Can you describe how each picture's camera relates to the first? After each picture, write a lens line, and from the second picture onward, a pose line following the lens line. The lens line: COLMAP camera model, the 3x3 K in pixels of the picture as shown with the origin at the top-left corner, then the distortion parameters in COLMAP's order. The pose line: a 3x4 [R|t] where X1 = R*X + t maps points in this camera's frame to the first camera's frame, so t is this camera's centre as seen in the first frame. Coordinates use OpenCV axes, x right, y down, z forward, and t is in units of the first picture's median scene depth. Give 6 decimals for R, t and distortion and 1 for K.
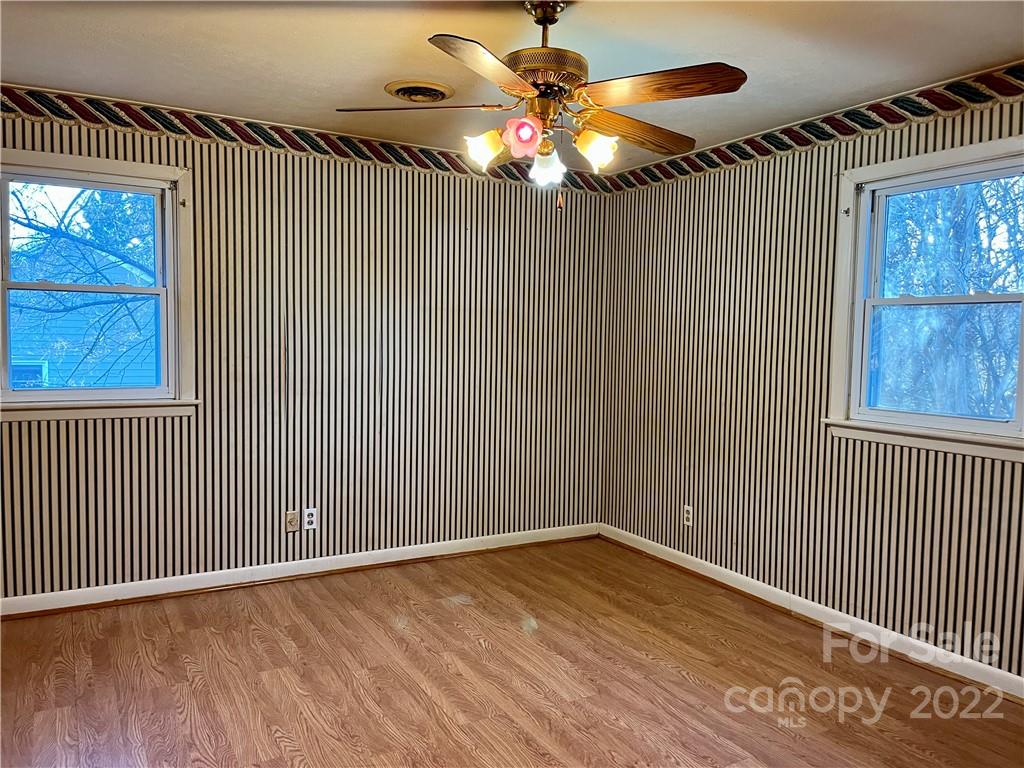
lens RADIAL K [[770.9, 0, 511.5], [0, 770.9, 384.6], [0, 0, 1]] dist [0.013736, -0.009943]
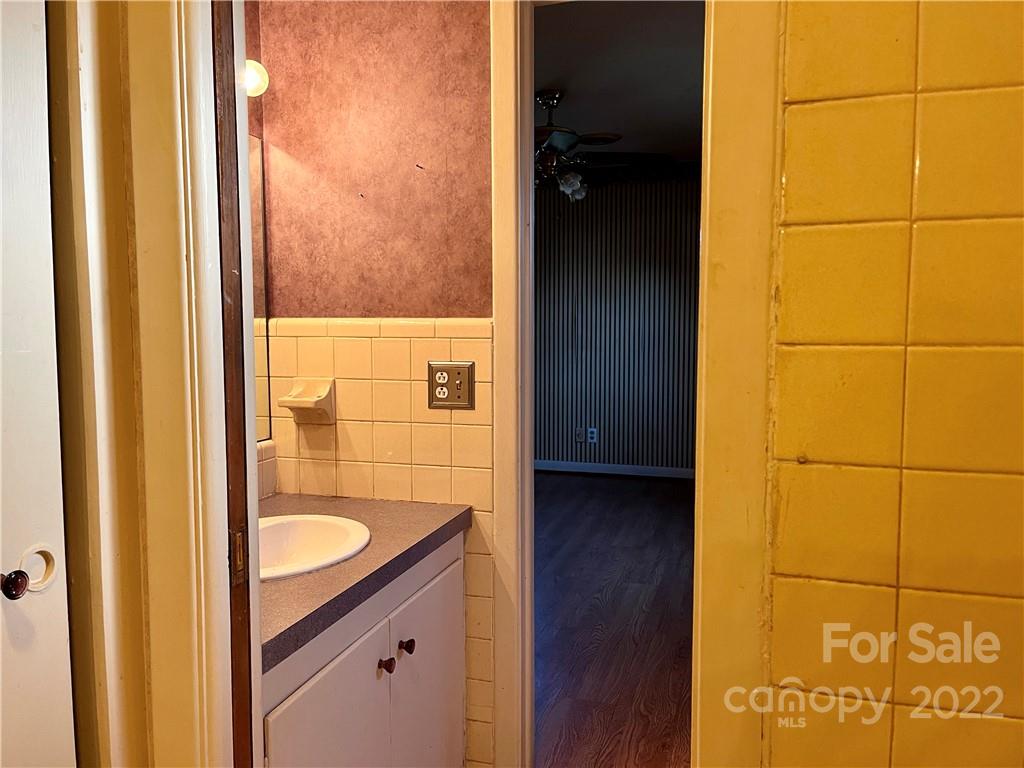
lens RADIAL K [[770.9, 0, 511.7], [0, 770.9, 382.4], [0, 0, 1]] dist [0.013736, -0.009943]
pose [[0.697939, 0.043981, -0.714805, 0.671838], [-0.035890, 0.999006, 0.026424, 0.041079], [0.715257, 0.007212, 0.698824, -0.127753]]
